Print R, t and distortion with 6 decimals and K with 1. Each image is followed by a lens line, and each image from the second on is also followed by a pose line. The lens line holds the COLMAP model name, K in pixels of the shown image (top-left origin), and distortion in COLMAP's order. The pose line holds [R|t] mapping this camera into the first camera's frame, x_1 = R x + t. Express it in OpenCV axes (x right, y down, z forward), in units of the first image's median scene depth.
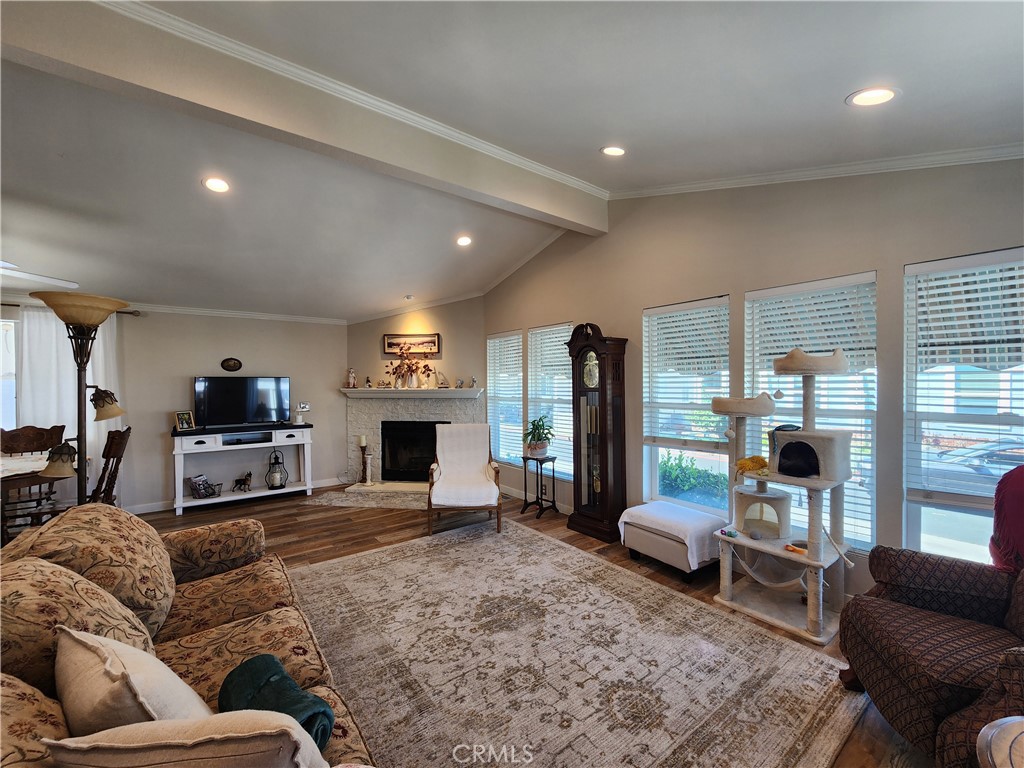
lens RADIAL K [[419.3, 0, 516.7], [0, 419.3, 384.0], [0, 0, 1]] dist [-0.001919, -0.000128]
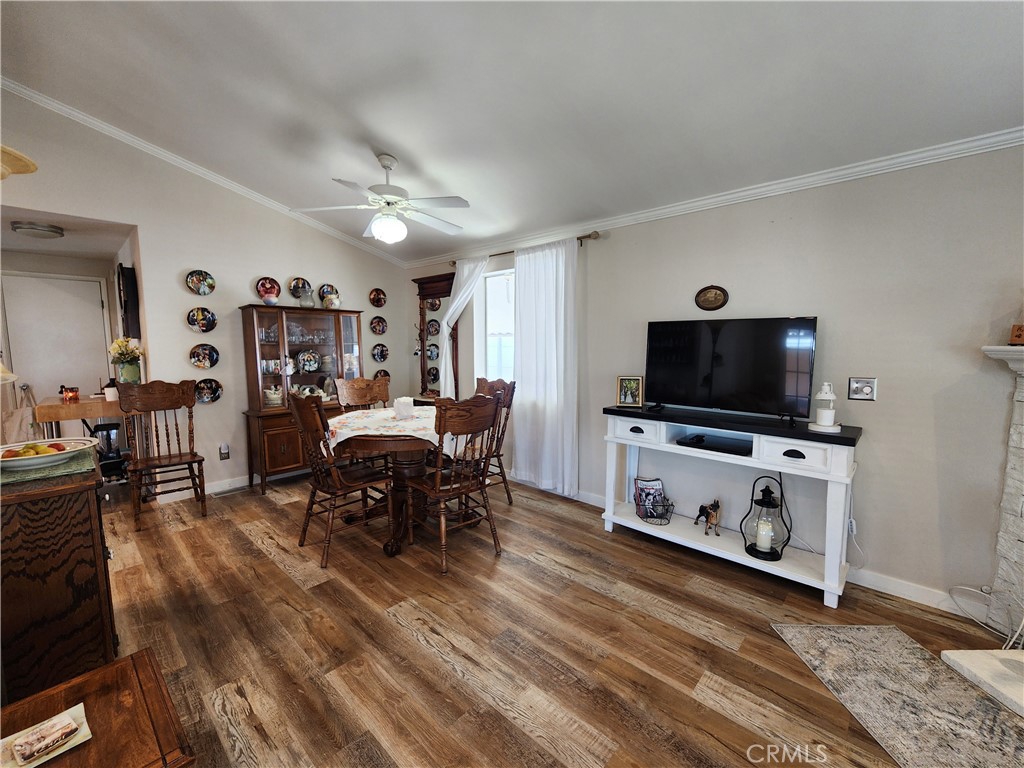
lens RADIAL K [[419.3, 0, 519.6], [0, 419.3, 387.4], [0, 0, 1]] dist [-0.001919, -0.000128]
pose [[0.156733, 0.107390, -0.981785, -0.174080], [-0.010188, 0.994194, 0.107121, 0.013482], [0.987588, -0.006787, 0.156917, 0.671099]]
